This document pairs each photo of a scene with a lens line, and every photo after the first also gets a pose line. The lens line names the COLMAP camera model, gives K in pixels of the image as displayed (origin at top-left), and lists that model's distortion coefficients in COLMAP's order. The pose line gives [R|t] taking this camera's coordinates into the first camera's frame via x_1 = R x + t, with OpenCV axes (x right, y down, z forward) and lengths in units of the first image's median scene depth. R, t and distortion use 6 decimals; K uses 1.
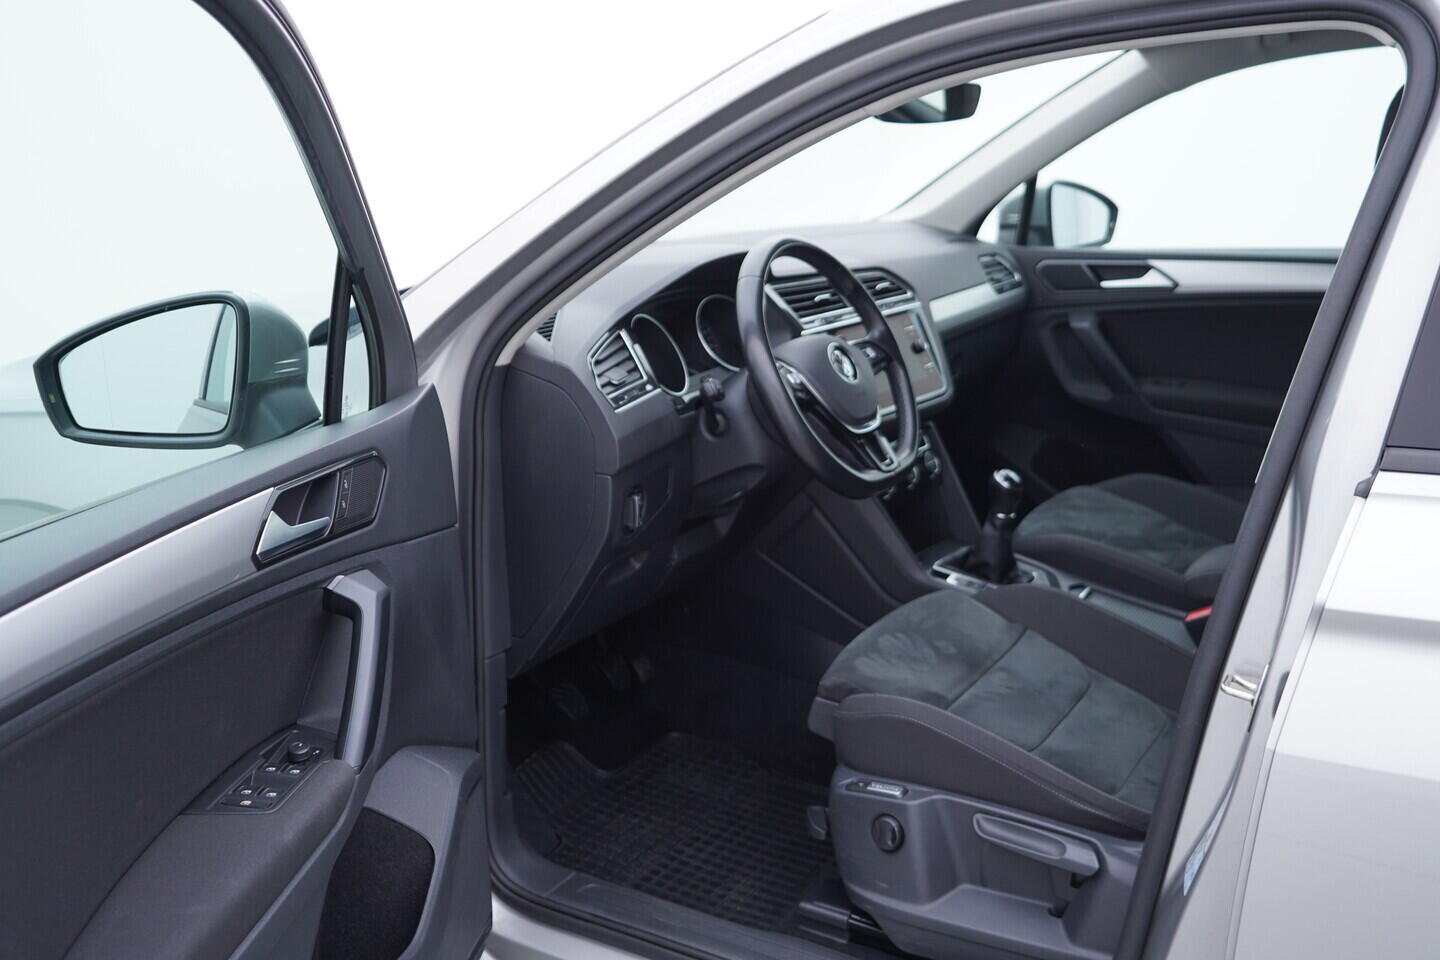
lens RADIAL K [[1472.4, 0, 729.5], [0, 1472.4, 477.3], [0, 0, 1]] dist [-0.004276, 0.000000]
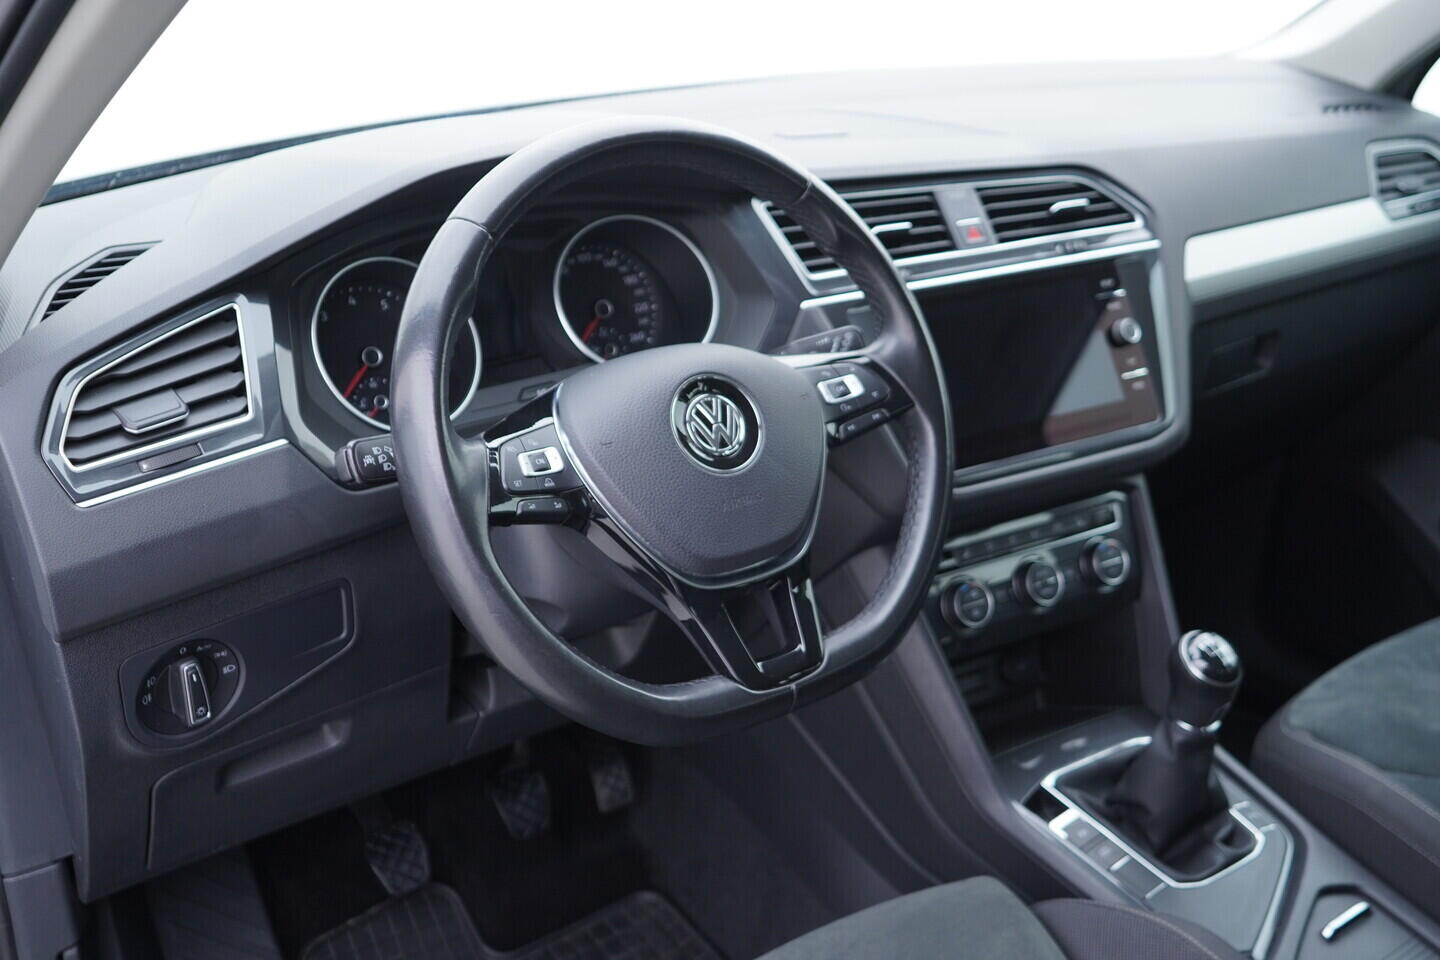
lens RADIAL K [[1472.4, 0, 714.1], [0, 1472.4, 485.7], [0, 0, 1]] dist [-0.004276, 0.000000]
pose [[0.916583, 0.164781, -0.364310, 0.199580], [-0.109487, 0.979742, 0.167685, -0.110666], [0.384561, -0.113810, 0.916057, 0.493915]]
